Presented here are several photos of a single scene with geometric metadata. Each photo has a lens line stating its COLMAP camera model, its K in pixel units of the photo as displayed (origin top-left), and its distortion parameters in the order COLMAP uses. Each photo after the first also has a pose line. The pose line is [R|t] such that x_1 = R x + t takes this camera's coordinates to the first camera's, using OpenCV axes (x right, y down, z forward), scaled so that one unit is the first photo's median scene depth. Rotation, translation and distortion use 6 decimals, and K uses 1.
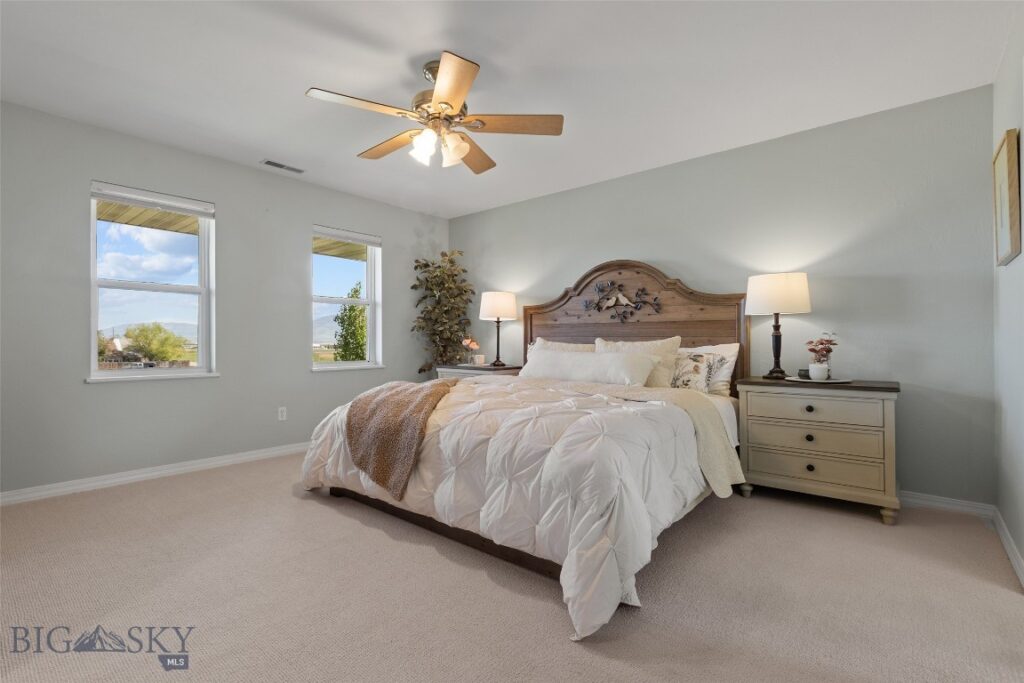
lens RADIAL K [[467.1, 0, 543.9], [0, 467.1, 361.8], [0, 0, 1]] dist [-0.000208, -0.000070]
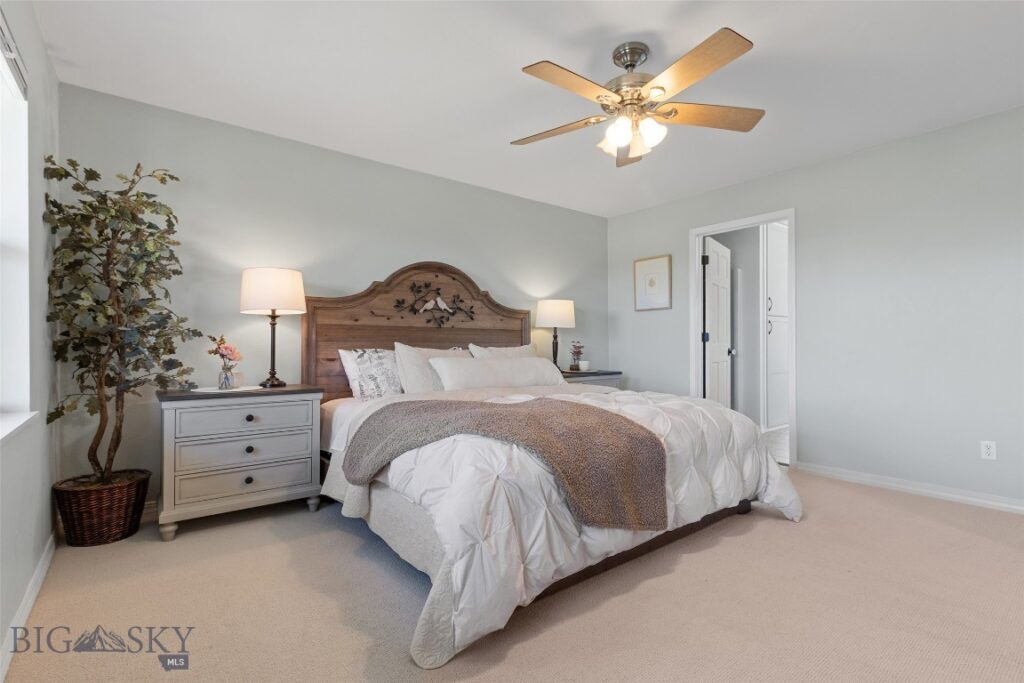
lens RADIAL K [[474.9, 0, 512.0], [0, 474.9, 341.5], [0, 0, 1]] dist [0.001001, -0.000249]
pose [[0.236732, 0.014297, 0.971470, -0.742921], [0.048995, 0.998444, -0.026634, -0.022278], [-0.970339, 0.053902, 0.235664, 0.626945]]
